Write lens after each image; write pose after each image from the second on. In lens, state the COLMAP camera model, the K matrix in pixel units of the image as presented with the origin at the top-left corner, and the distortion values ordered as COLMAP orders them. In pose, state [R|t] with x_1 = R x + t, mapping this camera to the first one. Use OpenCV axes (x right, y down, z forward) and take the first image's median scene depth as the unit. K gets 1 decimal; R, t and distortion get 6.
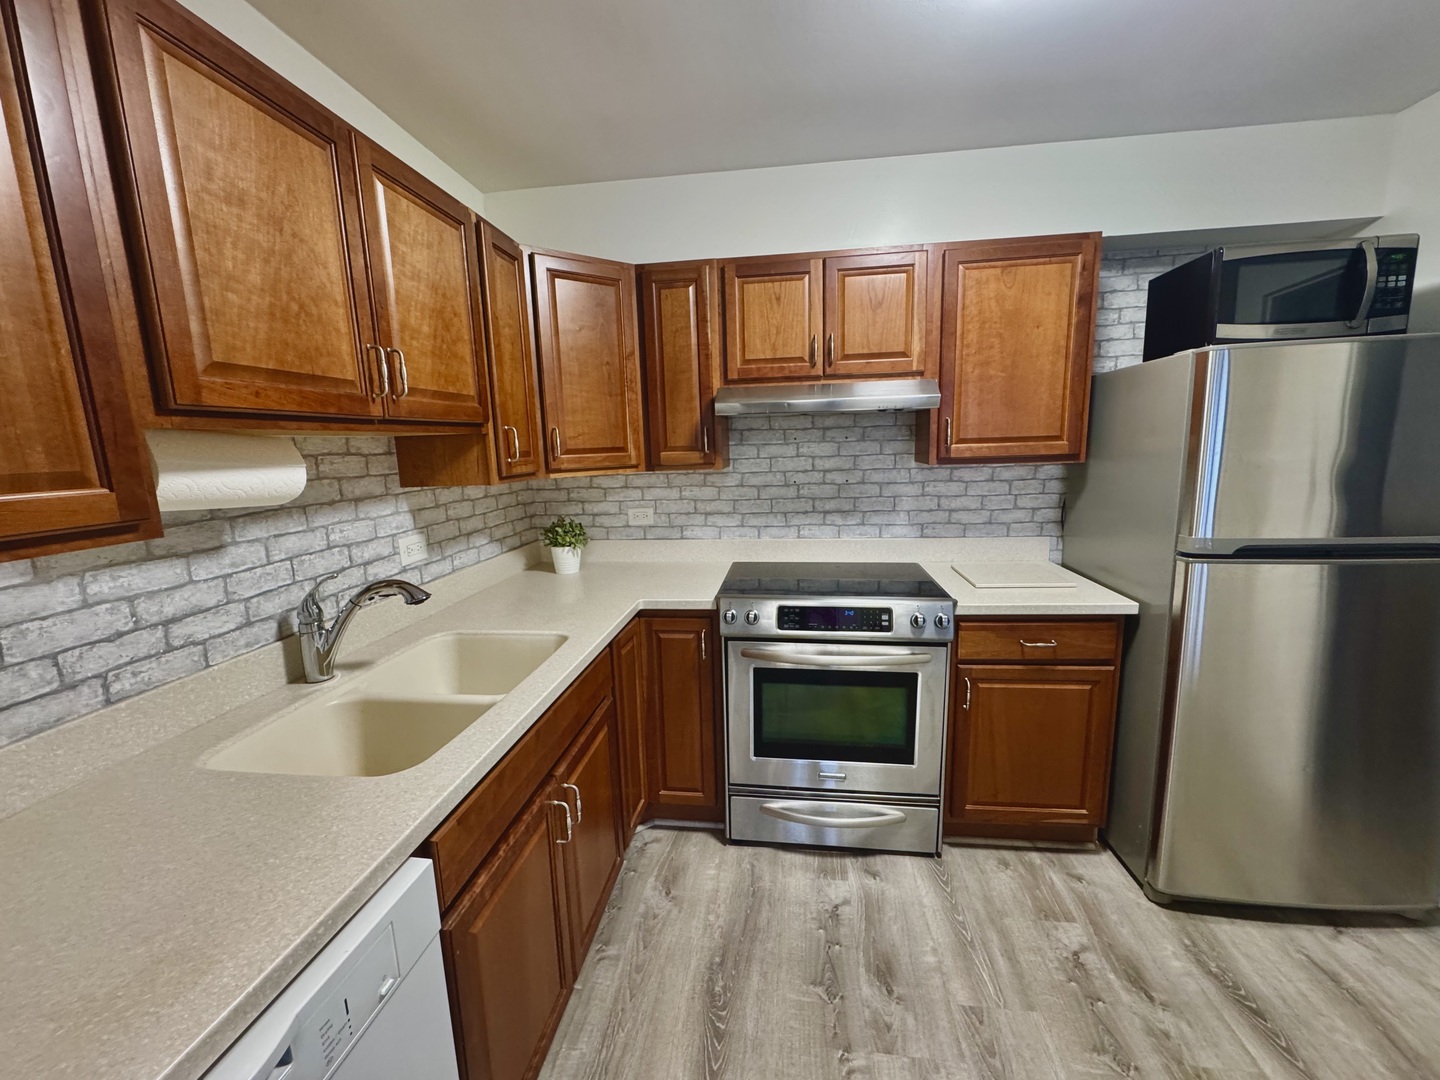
lens RADIAL K [[580.7, 0, 720.0], [0, 580.7, 540.0], [0, 0, 1]] dist [-0.001367, 0.000108]
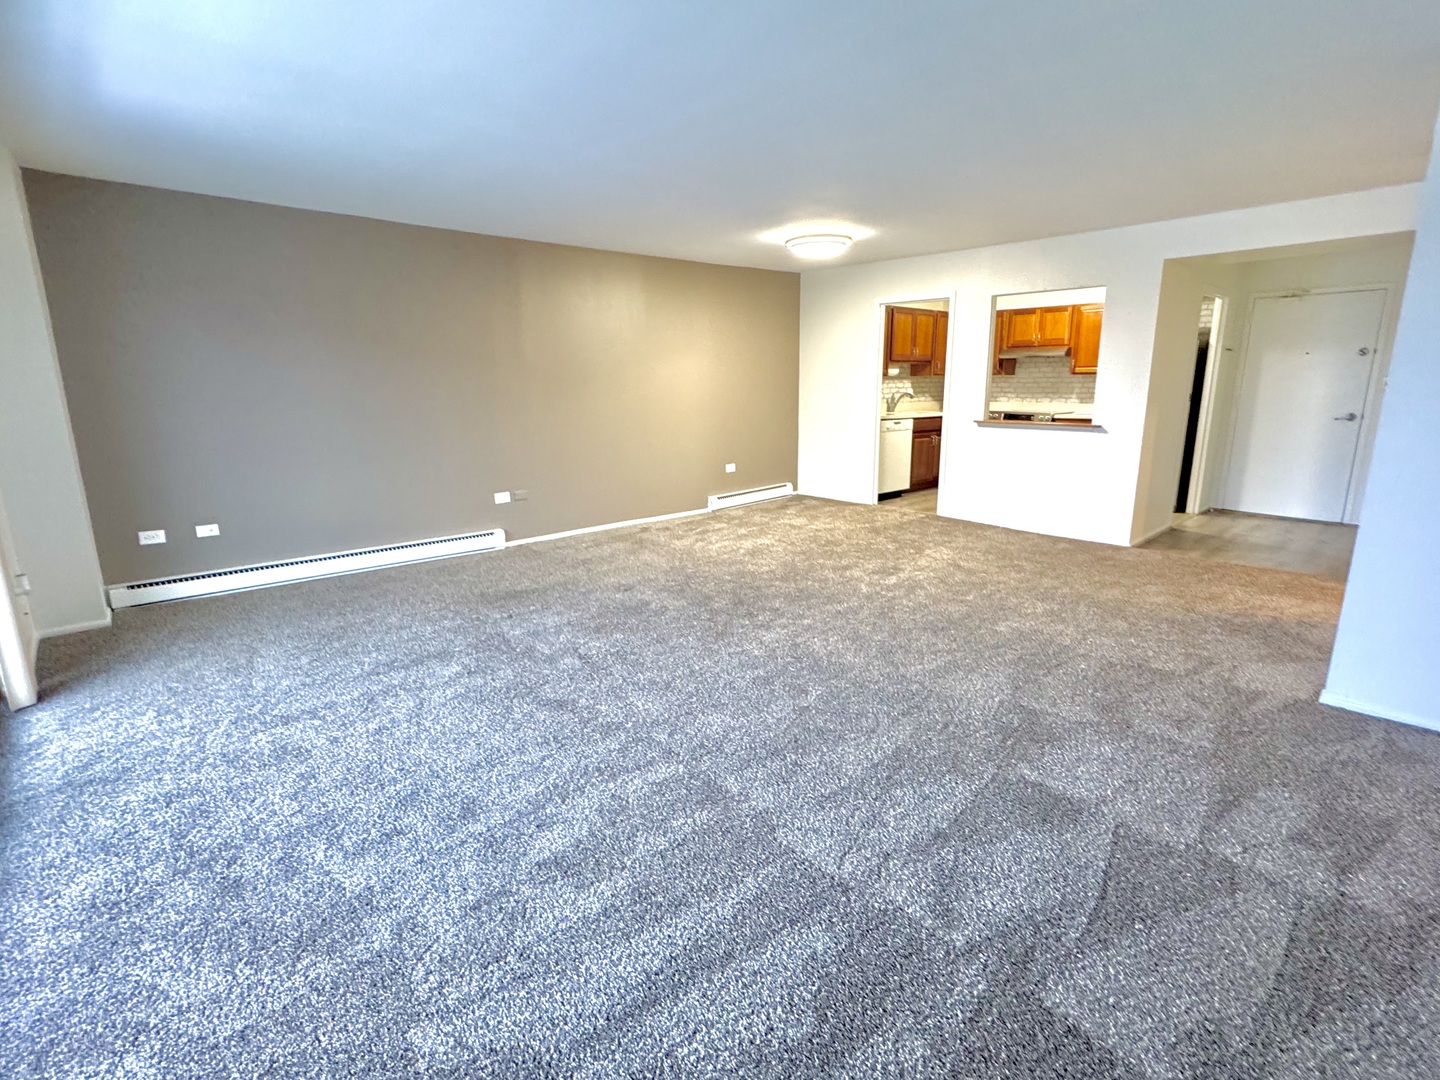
lens RADIAL K [[710.9, 0, 720.0], [0, 710.9, 540.0], [0, 0, 1]] dist [0.002673, 0.000166]
pose [[0.763736, 0.166229, -0.623759, 1.543290], [-0.121312, 0.986019, 0.114234, 0.562641], [0.634028, -0.011575, 0.773224, -3.301548]]
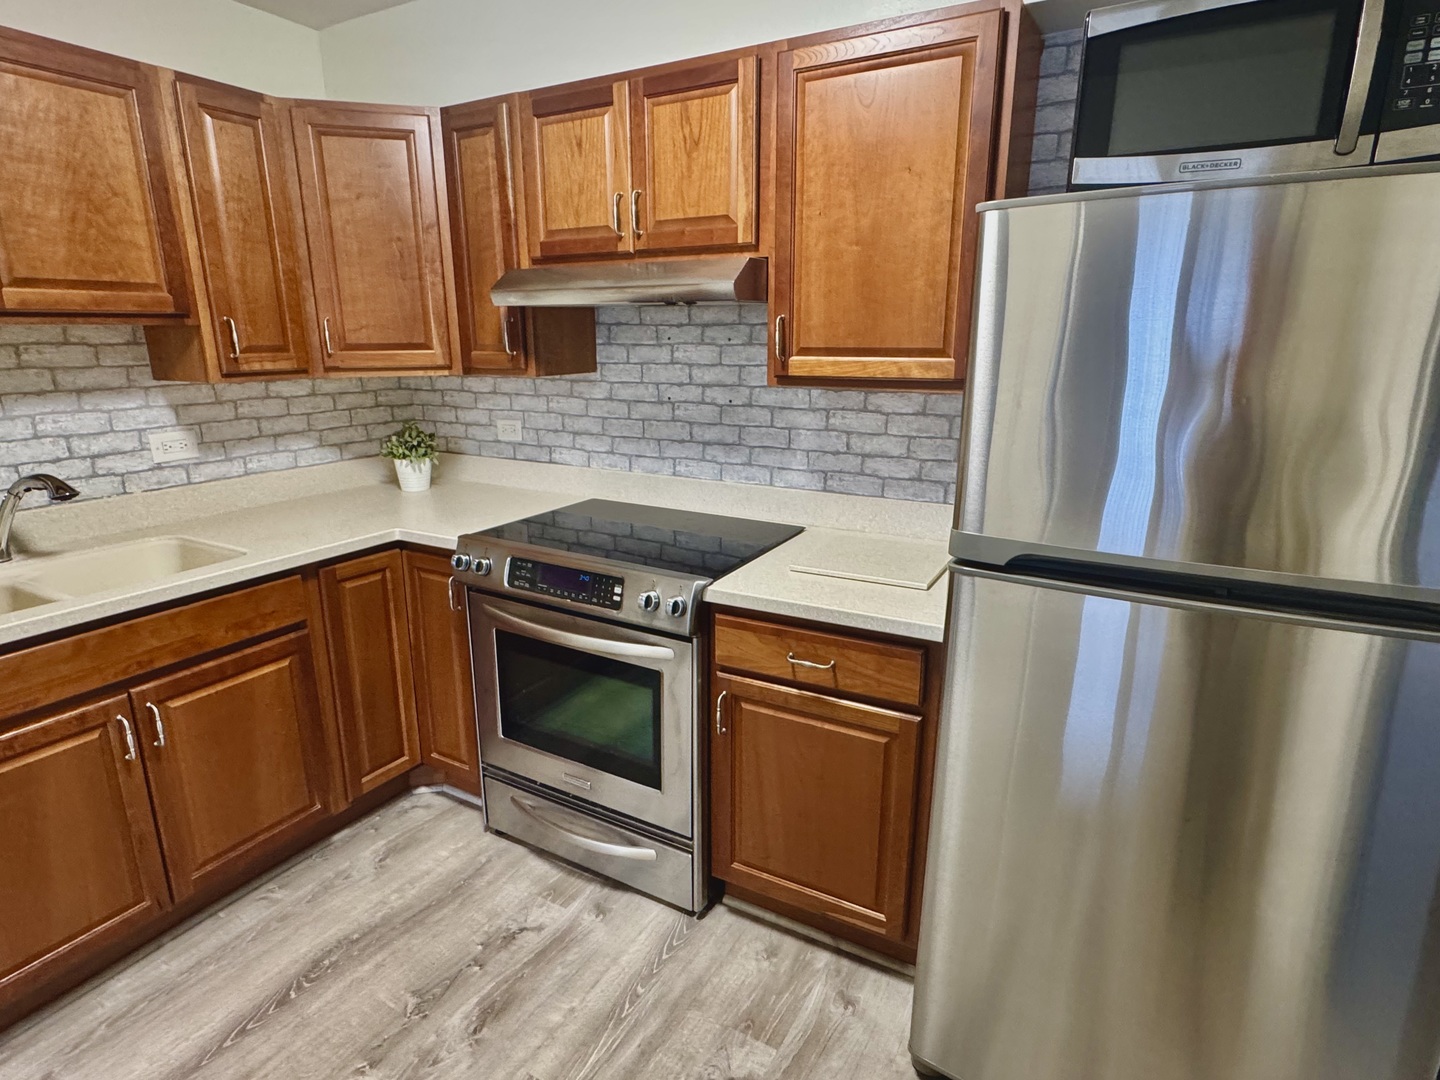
lens RADIAL K [[776.6, 0, 714.6], [0, 776.6, 543.6], [0, 0, 1]] dist [-0.003987, 0.000699]
pose [[0.925534, 0.125988, -0.357090, 0.700749], [-0.087914, 0.988753, 0.120990, -0.053378], [0.368317, -0.080587, 0.926201, 0.122893]]
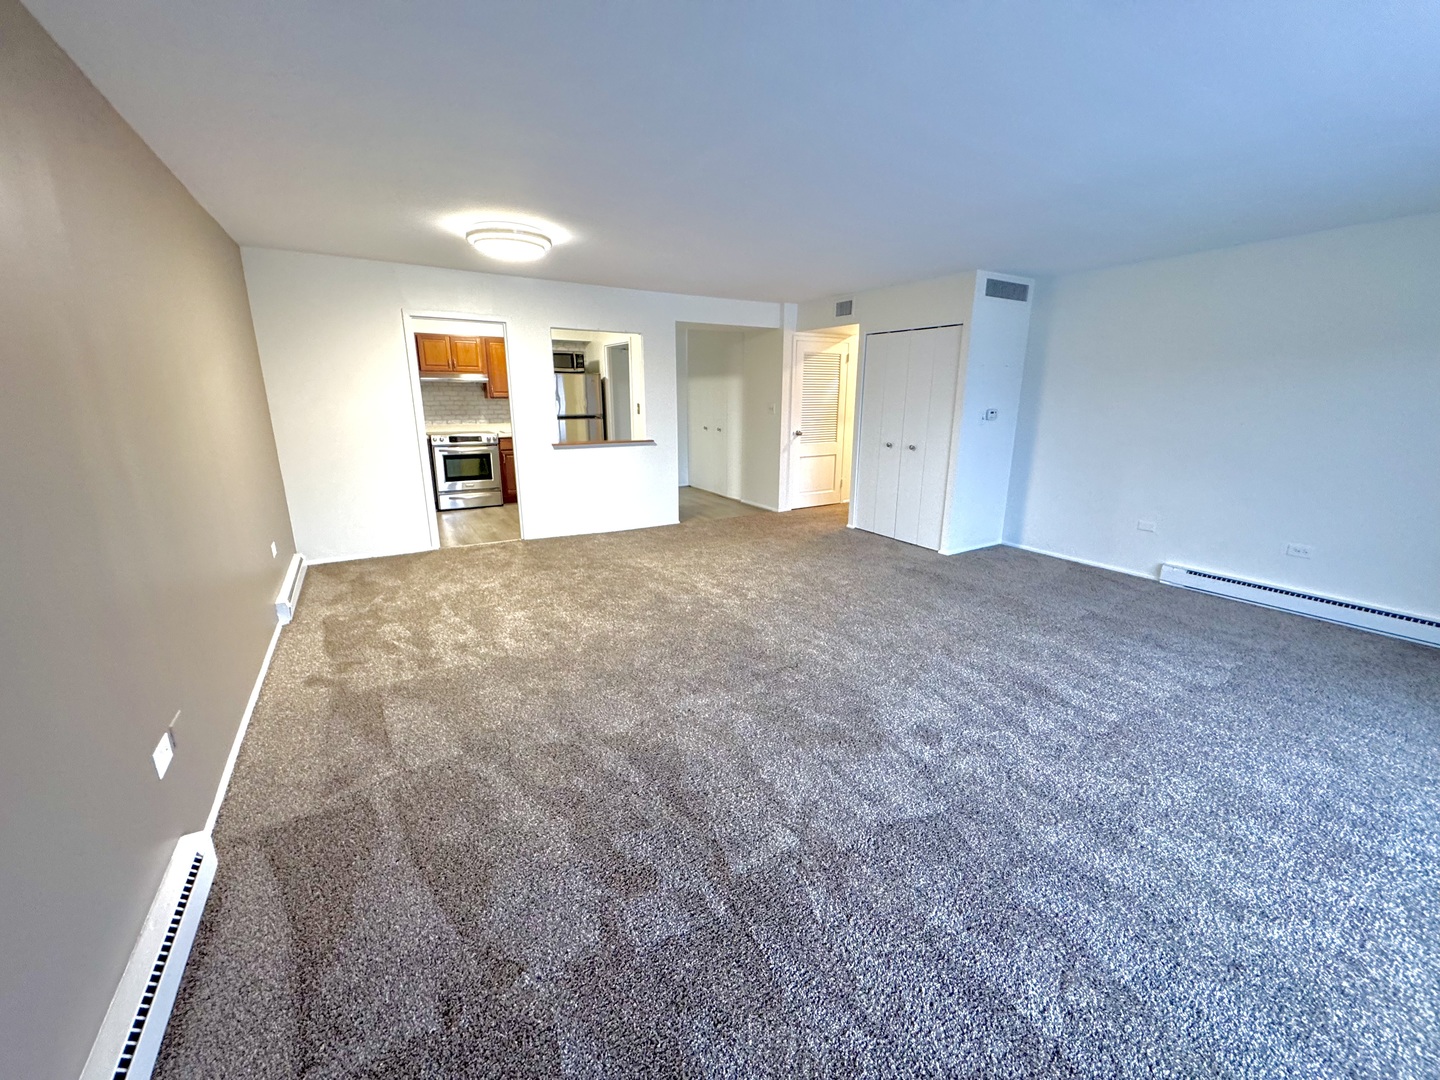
lens RADIAL K [[580.7, 0, 720.0], [0, 580.7, 540.0], [0, 0, 1]] dist [-0.001367, 0.000108]
pose [[0.783646, -0.125652, 0.608367, -0.831561], [0.075746, 0.991350, 0.107184, 0.474766], [-0.616573, -0.037913, 0.786385, -2.822174]]
